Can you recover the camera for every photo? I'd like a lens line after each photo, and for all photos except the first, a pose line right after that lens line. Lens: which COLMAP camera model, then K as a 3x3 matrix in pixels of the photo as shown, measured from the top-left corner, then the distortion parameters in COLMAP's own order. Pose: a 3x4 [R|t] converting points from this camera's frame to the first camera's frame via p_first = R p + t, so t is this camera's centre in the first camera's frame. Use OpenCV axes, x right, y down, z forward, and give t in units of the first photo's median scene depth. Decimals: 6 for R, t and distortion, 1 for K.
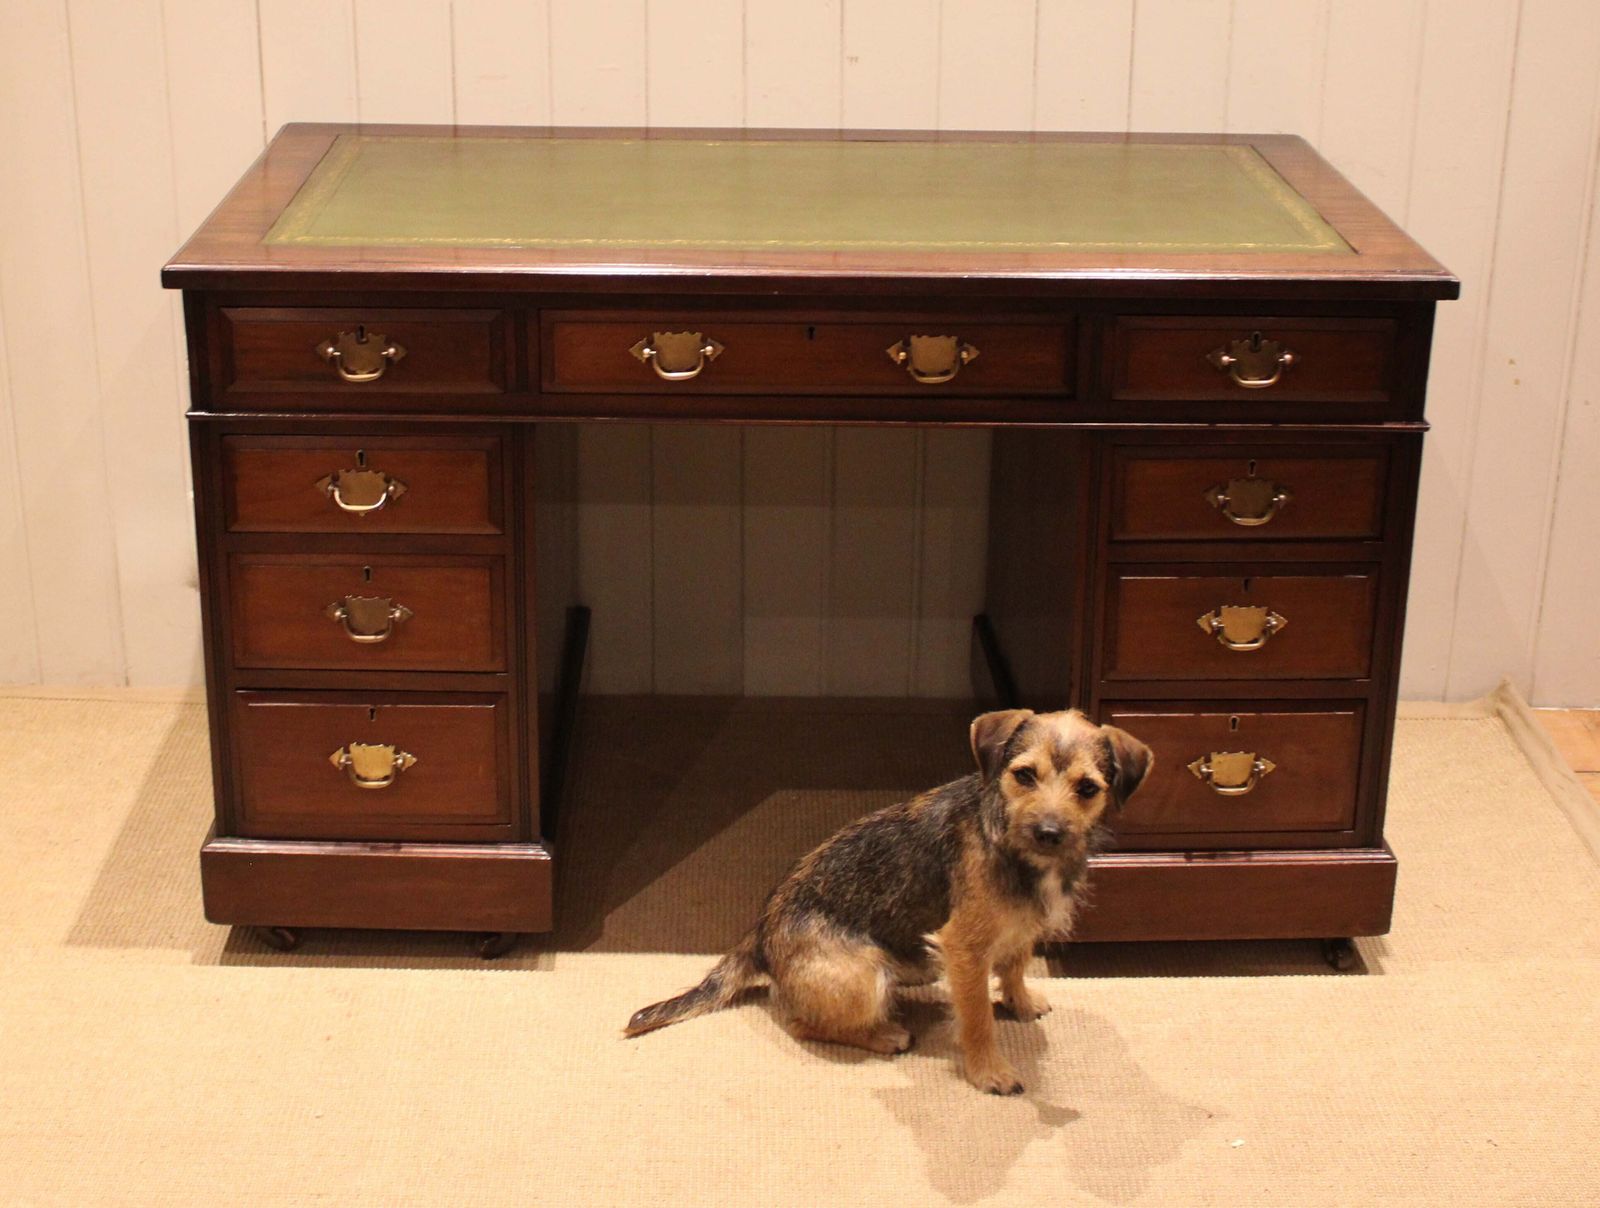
lens RADIAL K [[2390.6, 0, 756.7], [0, 2390.6, 454.6], [0, 0, 1]] dist [-0.056886, -0.039499]
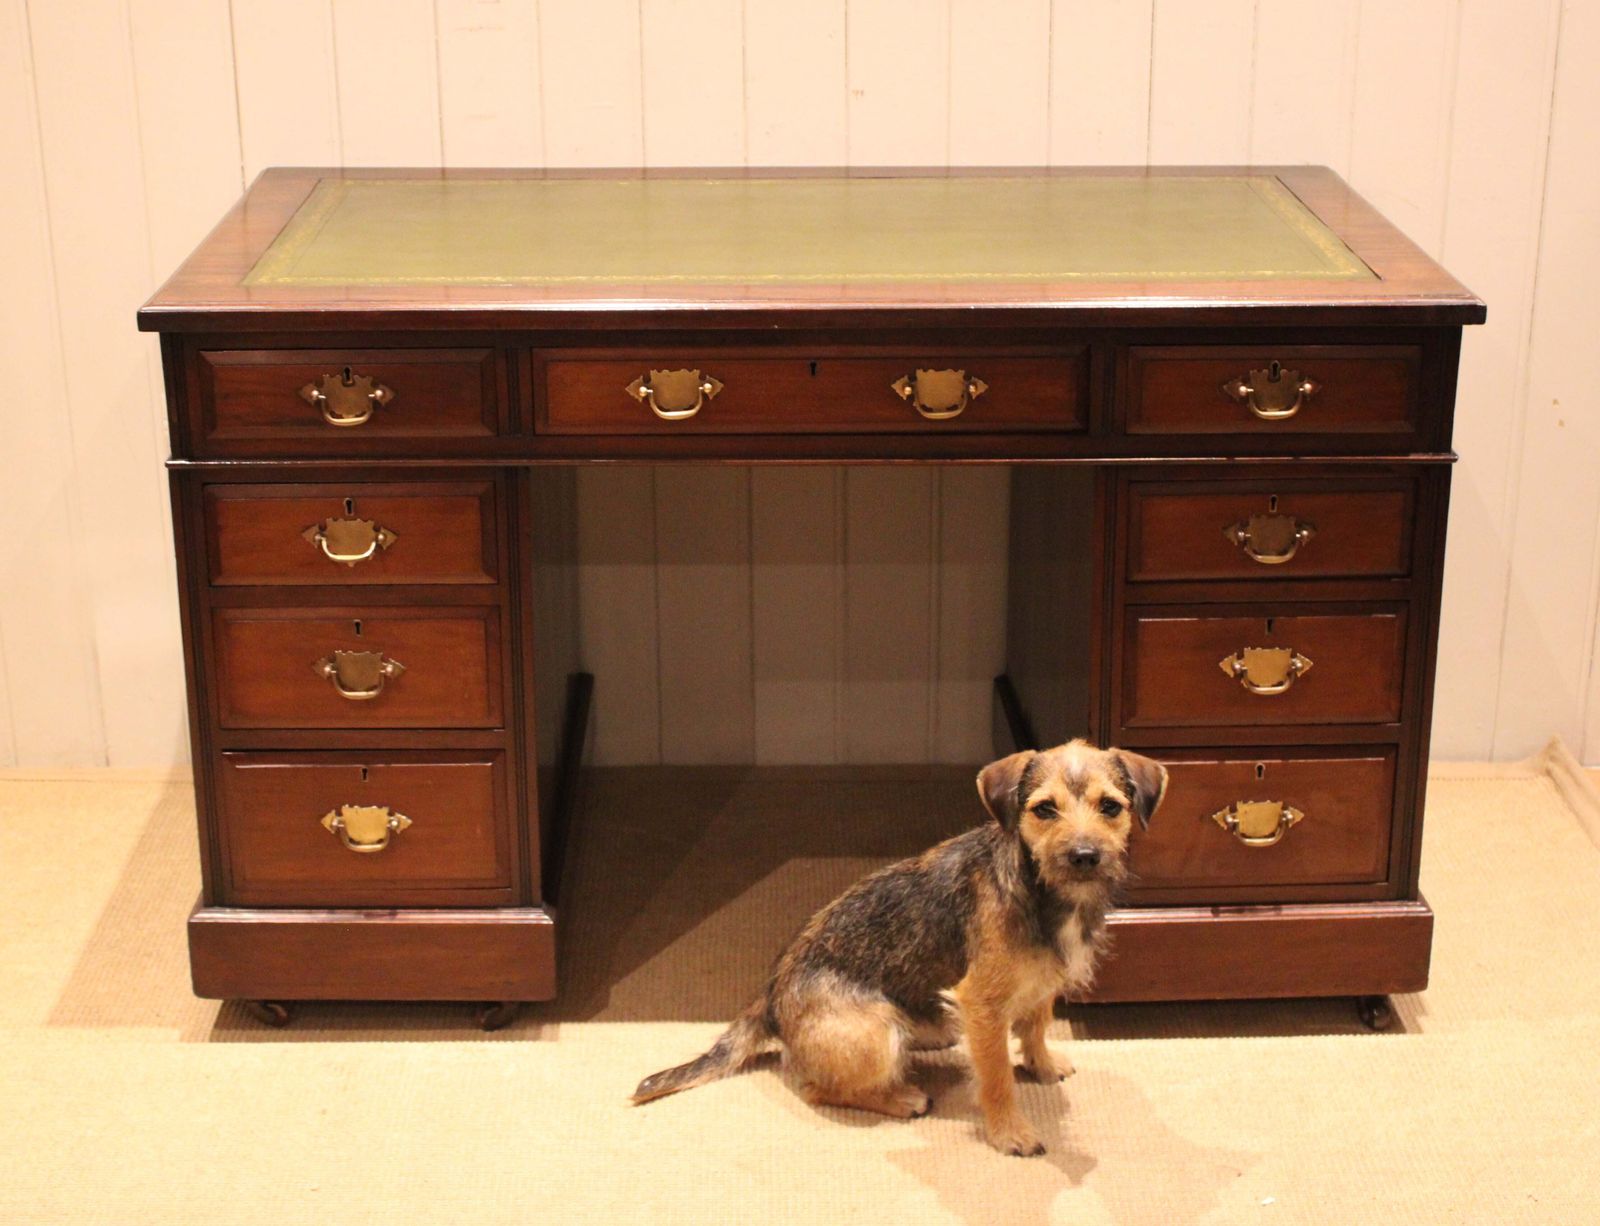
lens RADIAL K [[2588.9, 0, 798.8], [0, 2588.9, 582.9], [0, 0, 1]] dist [-0.023261, -0.013547]
pose [[0.999877, -0.014704, 0.005396, 0.009561], [0.014658, 0.999858, 0.008329, 0.025876], [-0.005517, -0.008249, 0.999951, -0.044961]]
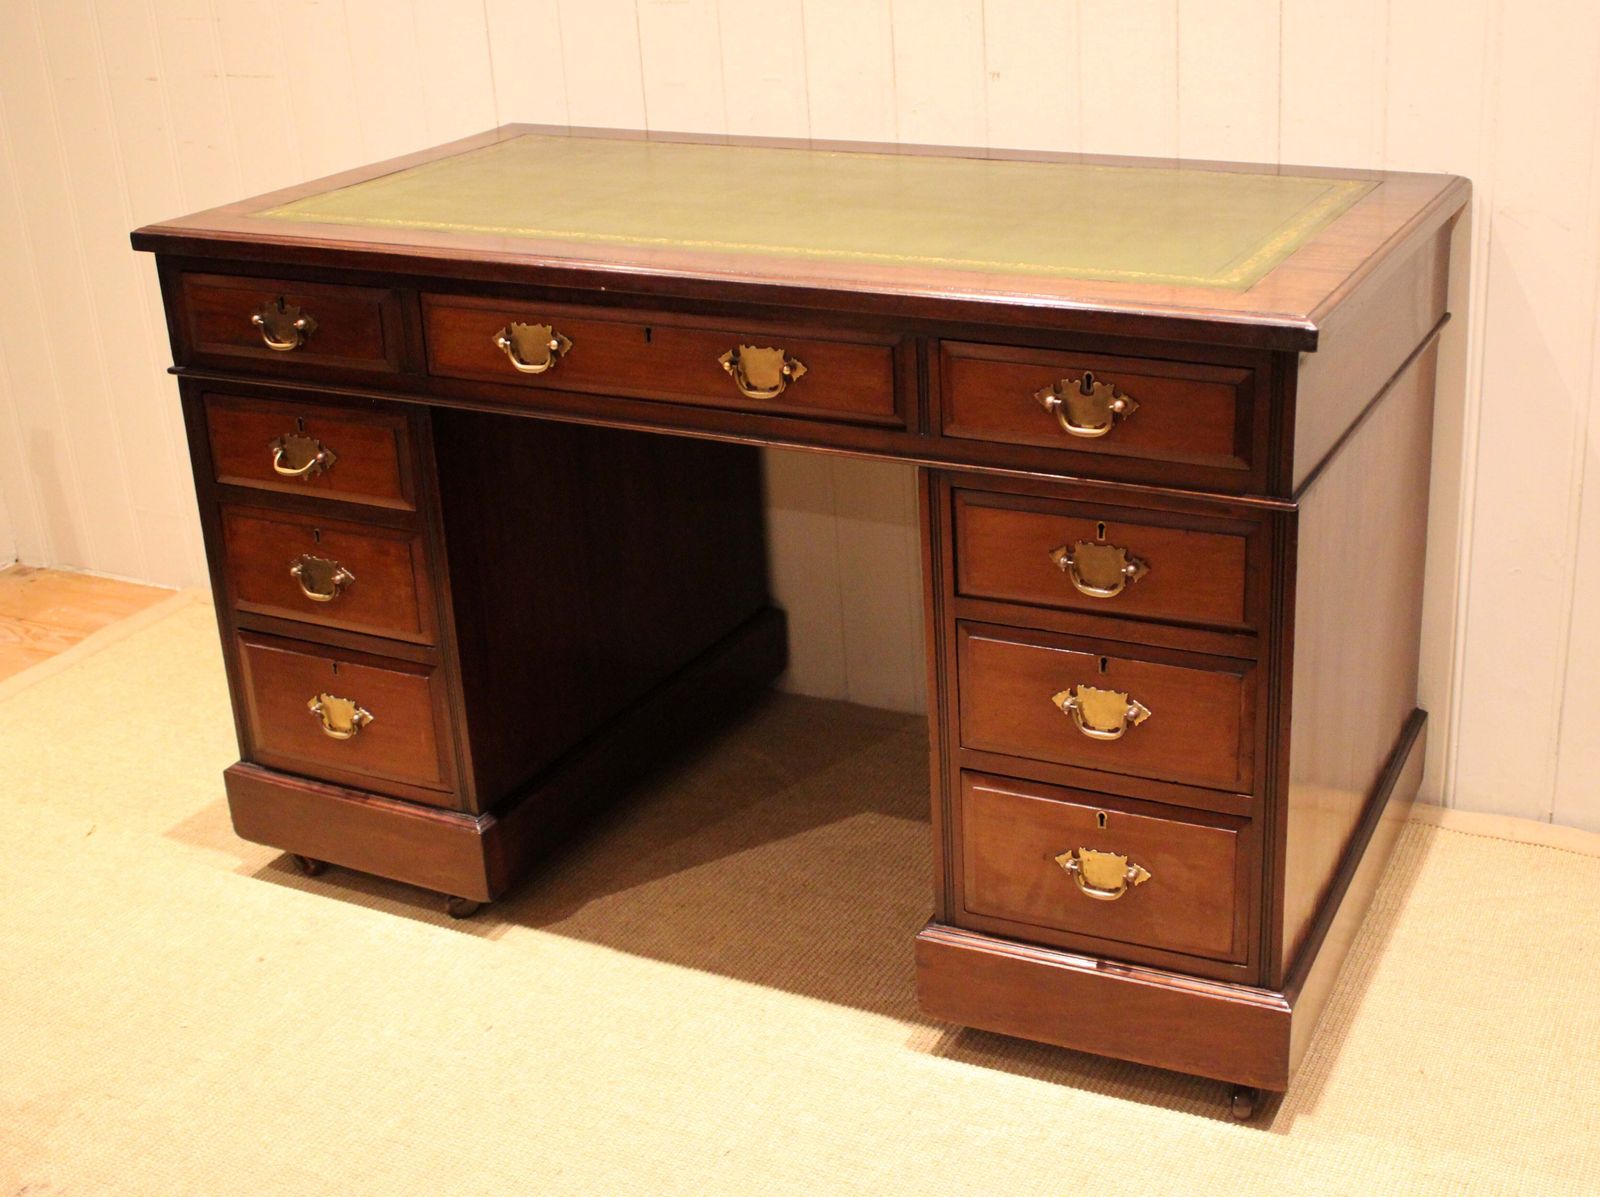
lens RADIAL K [[1982.4, 0, 997.8], [0, 1982.4, 536.8], [0, 0, 1]] dist [-0.117171, 0.077273]
pose [[0.914596, 0.115247, -0.387597, 0.446127], [-0.105115, 0.993334, 0.047319, -0.021961], [0.390467, -0.002536, 0.920614, 0.320260]]
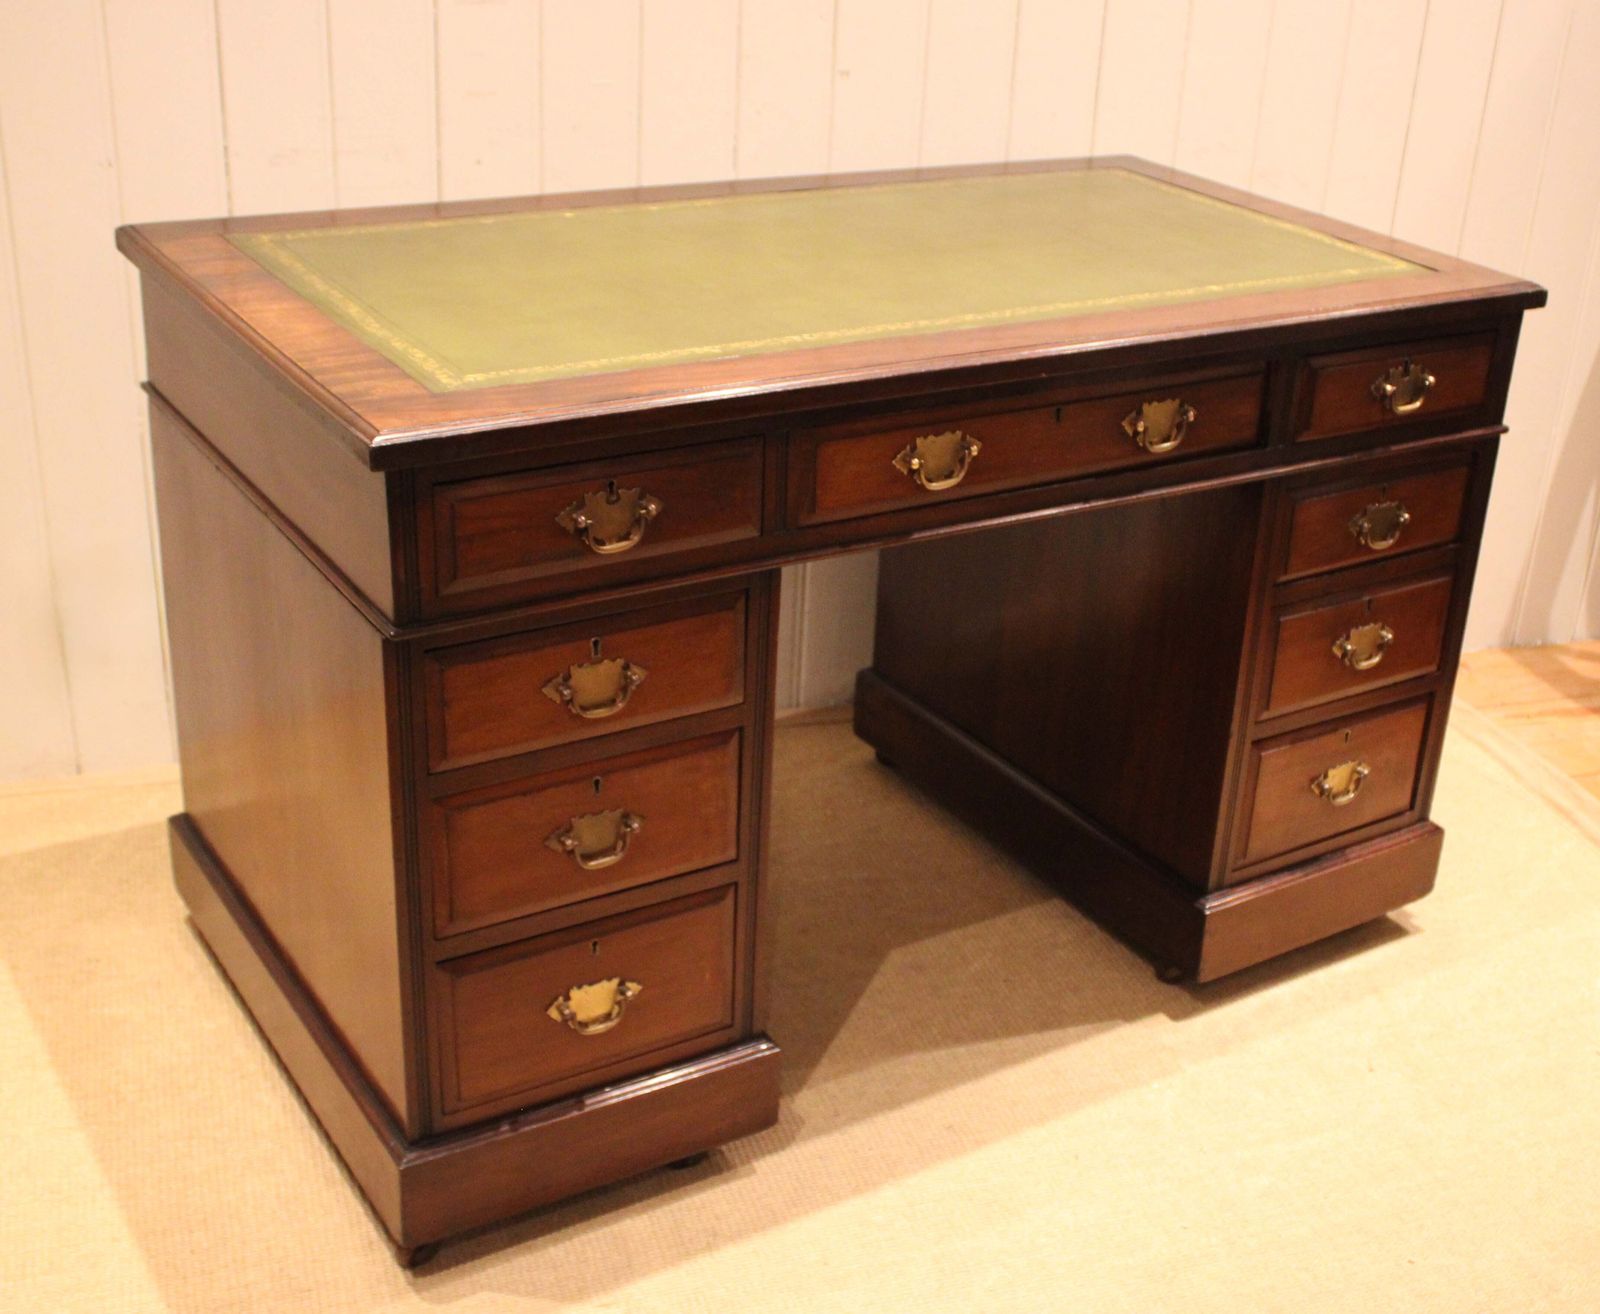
lens RADIAL K [[2007.4, 0, 844.3], [0, 2007.4, 661.6], [0, 0, 1]] dist [-0.115380, 0.065559]
pose [[0.845613, -0.191546, 0.498246, -0.418857], [0.133485, 0.979624, 0.150059, -0.080365], [-0.516837, -0.060384, 0.853952, 0.383928]]
